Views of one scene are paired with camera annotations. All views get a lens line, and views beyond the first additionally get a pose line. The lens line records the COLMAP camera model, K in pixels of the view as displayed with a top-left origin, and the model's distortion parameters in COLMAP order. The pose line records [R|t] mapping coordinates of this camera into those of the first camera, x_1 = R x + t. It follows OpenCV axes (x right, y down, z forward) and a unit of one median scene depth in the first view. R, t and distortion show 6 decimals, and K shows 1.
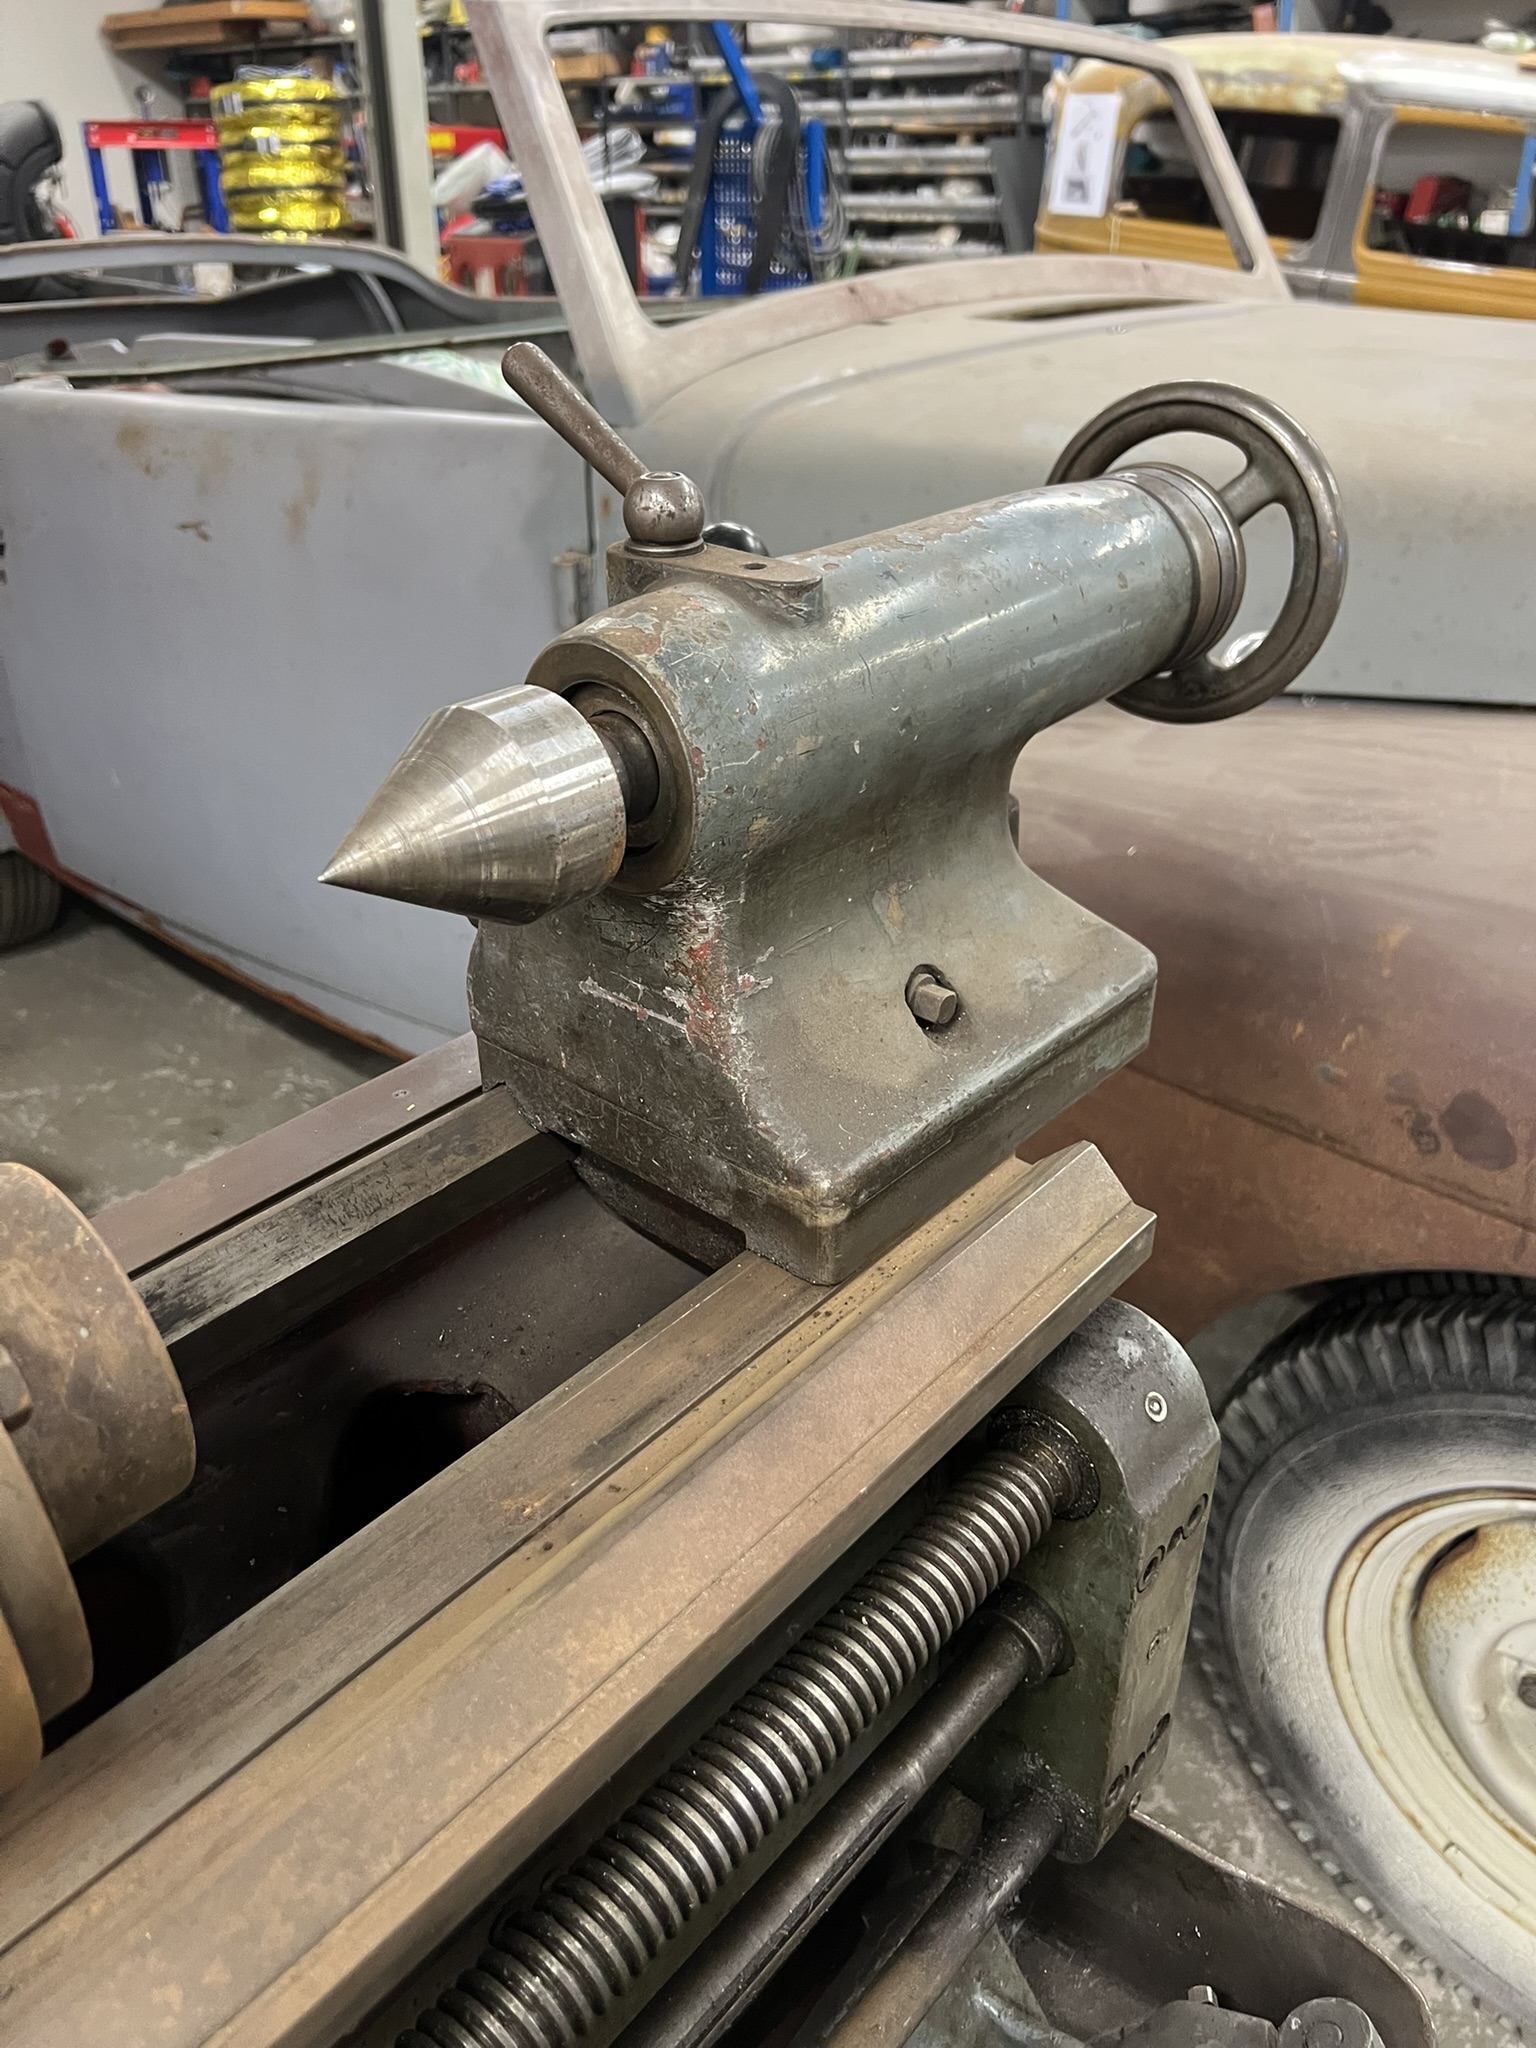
lens RADIAL K [[1554.7, 0, 767.3], [0, 1554.7, 1024.7], [0, 0, 1]] dist [0.049519, -0.066172]
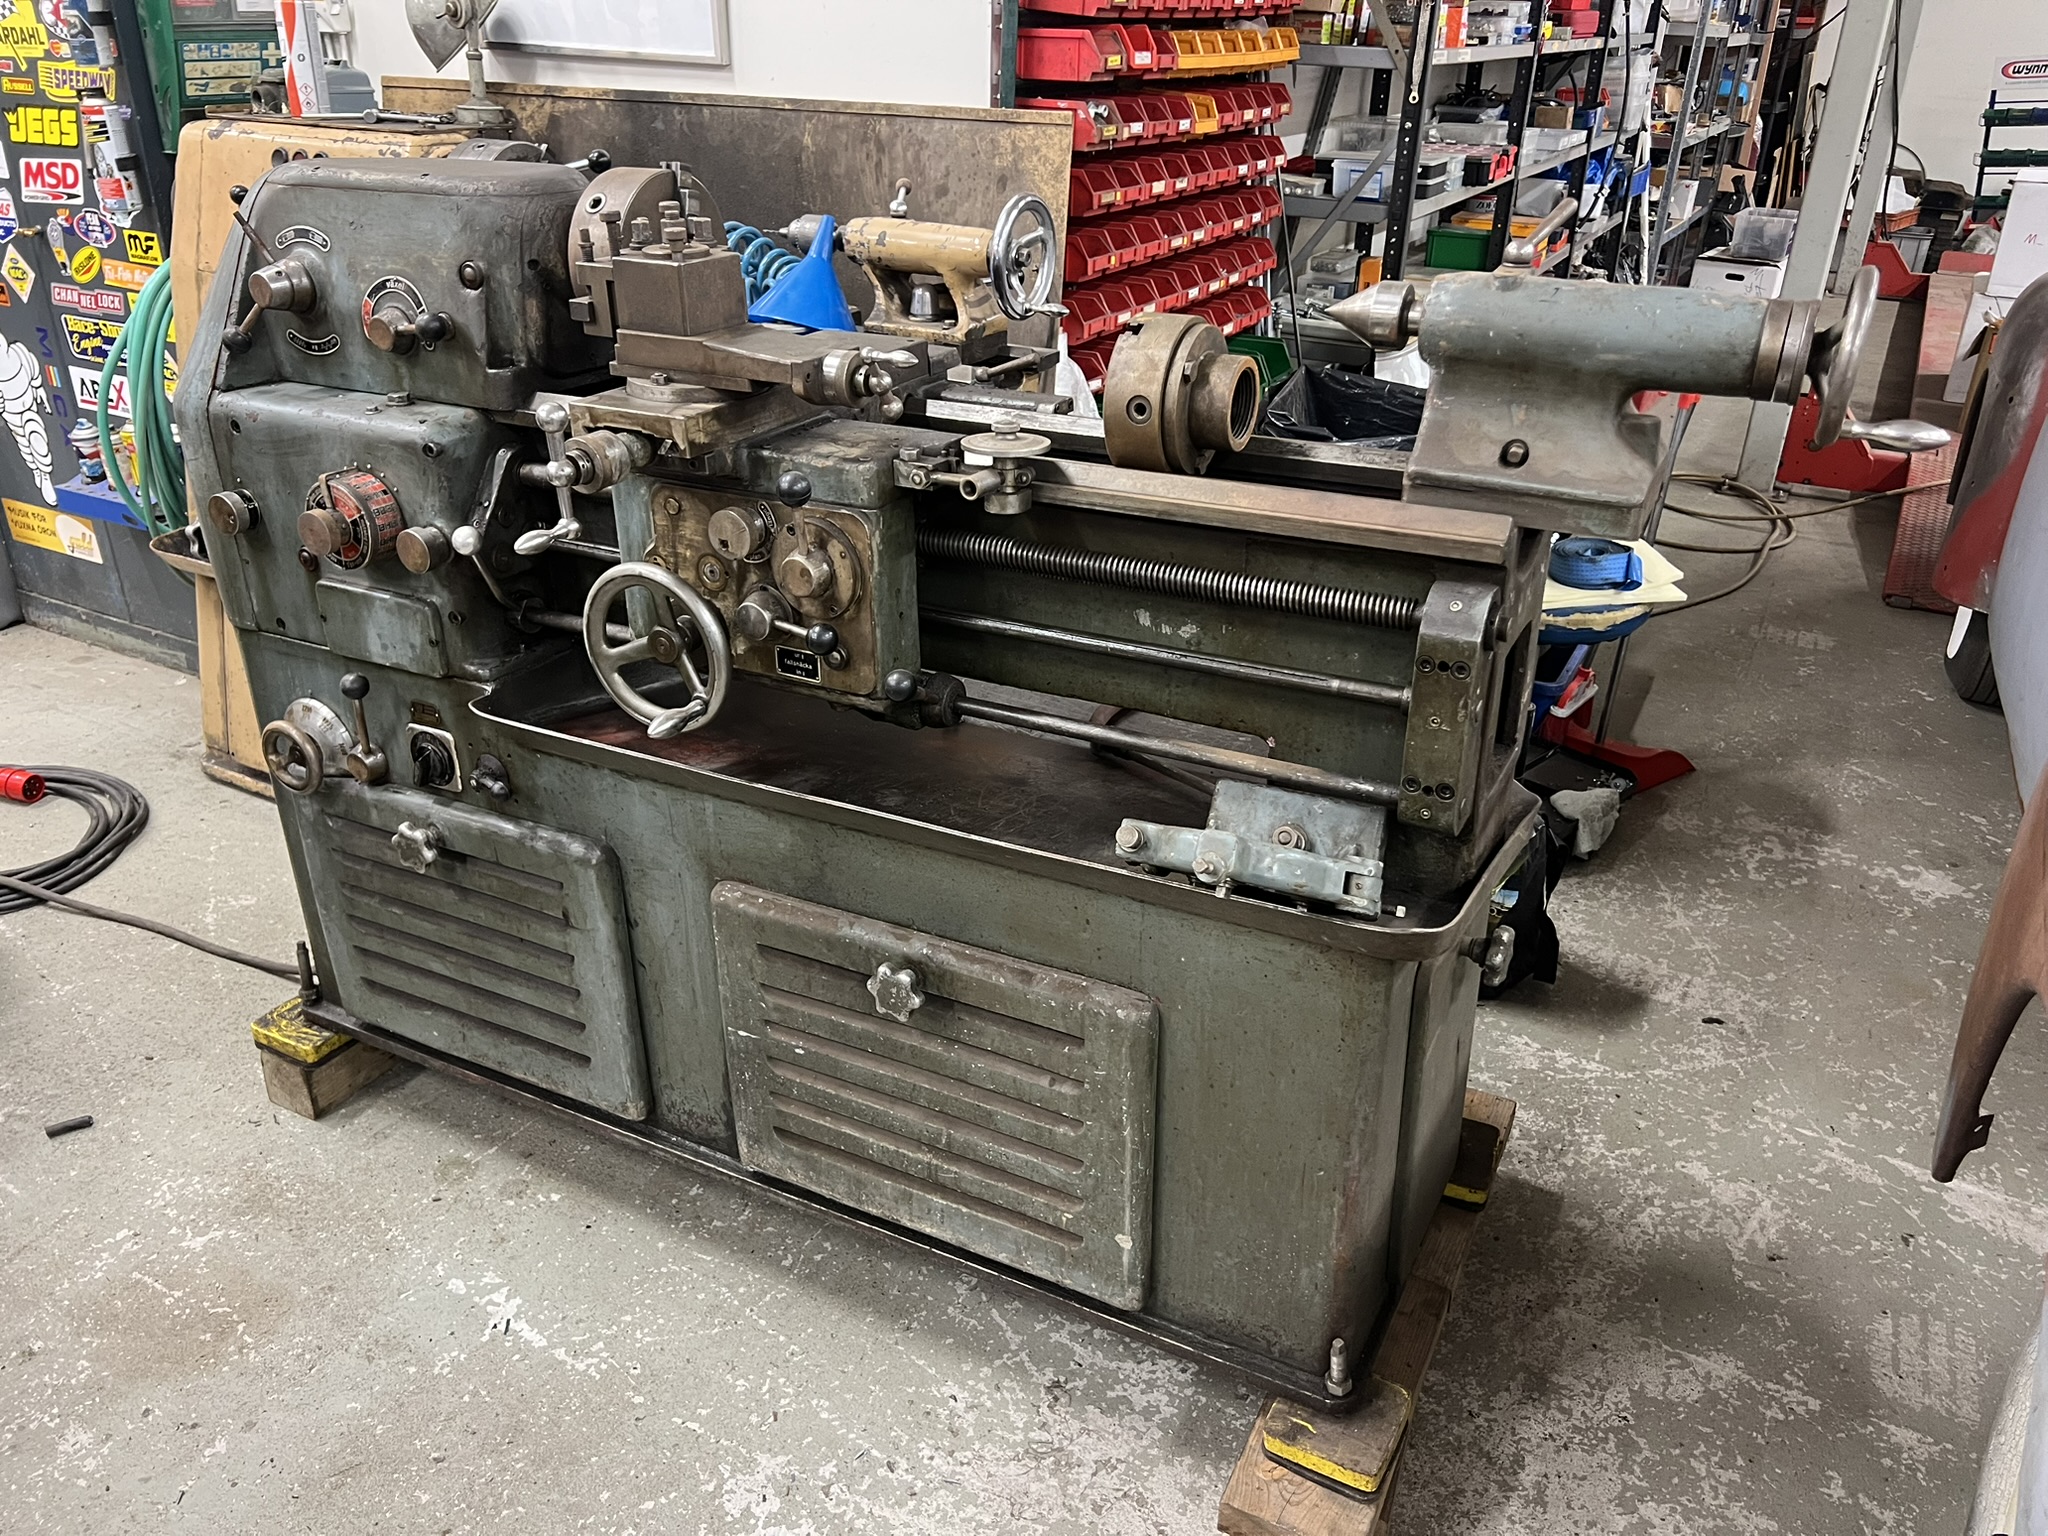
lens RADIAL K [[1554.7, 0, 1034.9], [0, 1554.7, 764.2], [0, 0, 1]] dist [0.049519, -0.066172]
pose [[0.236092, 0.431206, -0.870817, 0.931339], [-0.487760, 0.827665, 0.277600, 0.030261], [0.840447, 0.359210, 0.405730, -0.205299]]
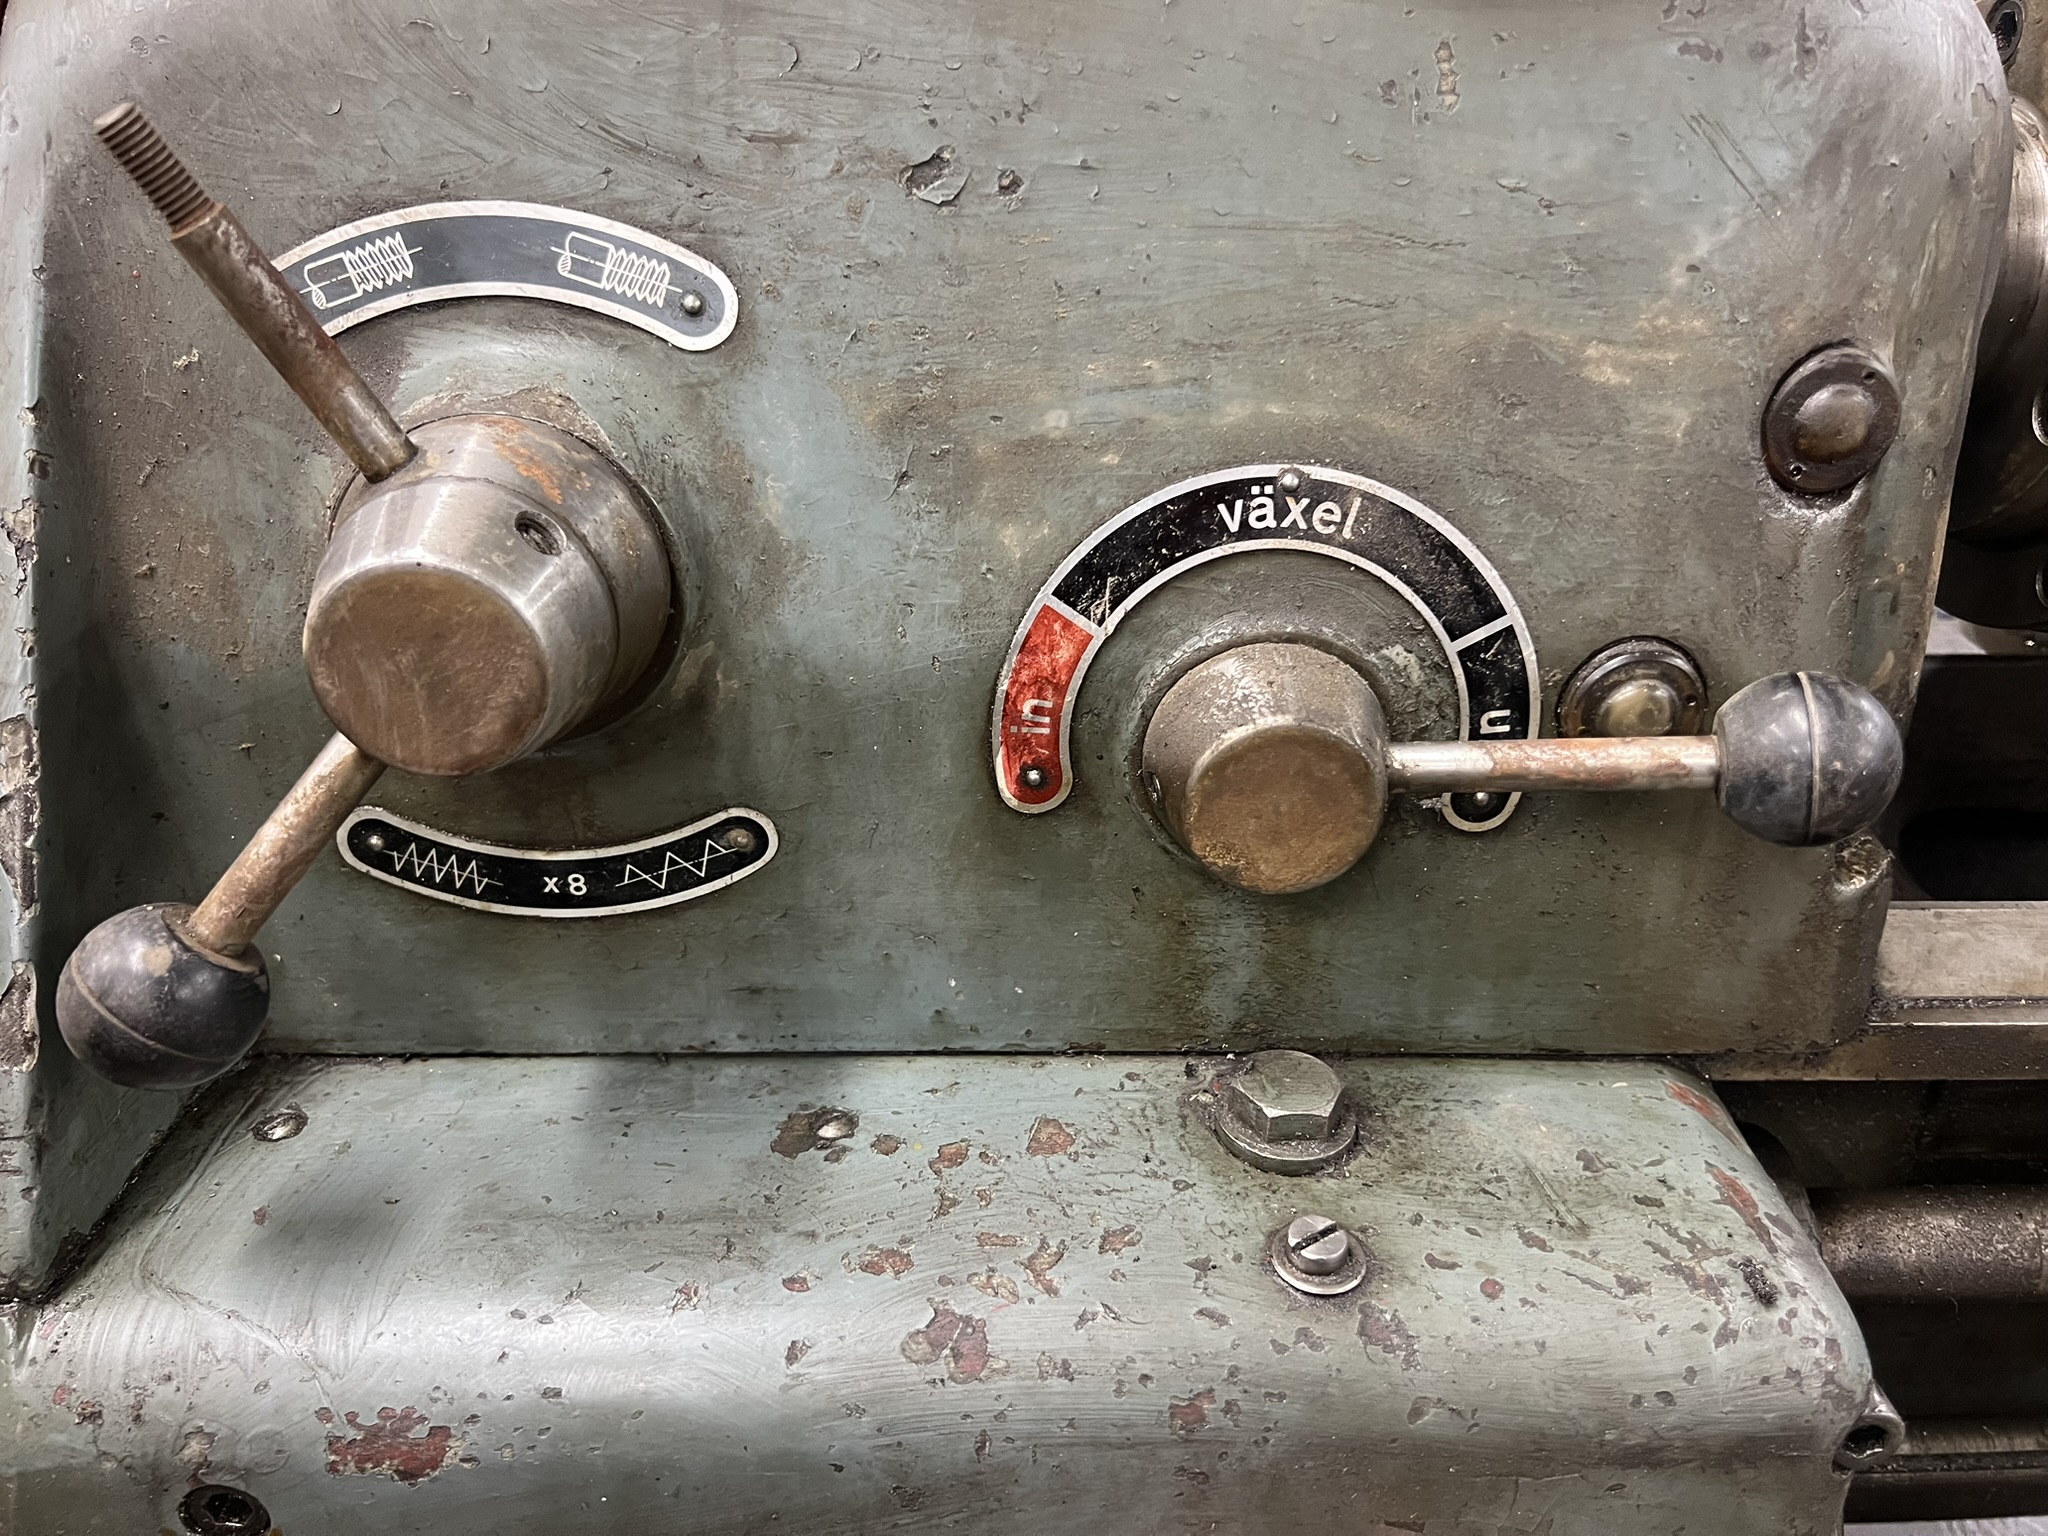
lens RADIAL K [[1554.7, 0, 1028.8], [0, 1554.7, 764.7], [0, 0, 1]] dist [0.049519, -0.066172]
pose [[0.684454, 0.351730, -0.638599, -0.382943], [-0.390750, 0.916473, 0.085970, 0.352954], [0.615497, 0.190690, 0.764722, -0.457802]]
